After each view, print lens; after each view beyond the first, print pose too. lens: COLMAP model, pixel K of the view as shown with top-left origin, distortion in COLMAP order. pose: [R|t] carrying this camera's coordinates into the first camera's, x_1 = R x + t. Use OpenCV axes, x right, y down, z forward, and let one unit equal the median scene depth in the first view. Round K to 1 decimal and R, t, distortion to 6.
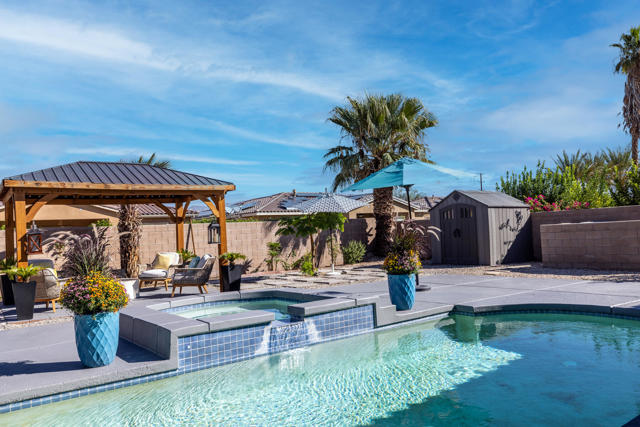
lens RADIAL K [[485.3, 0, 320.9], [0, 485.3, 211.9], [0, 0, 1]] dist [-0.006210, 0.000915]
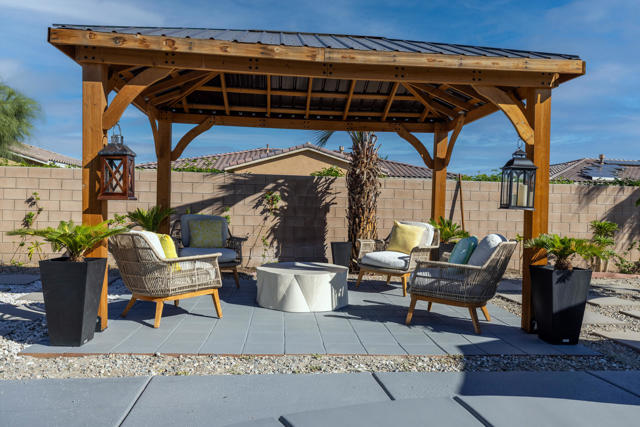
lens RADIAL K [[485.3, 0, 317.7], [0, 485.3, 213.4], [0, 0, 1]] dist [-0.006210, 0.000915]
pose [[0.853604, 0.076257, -0.515310, -0.134337], [-0.046576, 0.996438, 0.070303, 0.042208], [0.518835, -0.036010, 0.854115, 0.501084]]
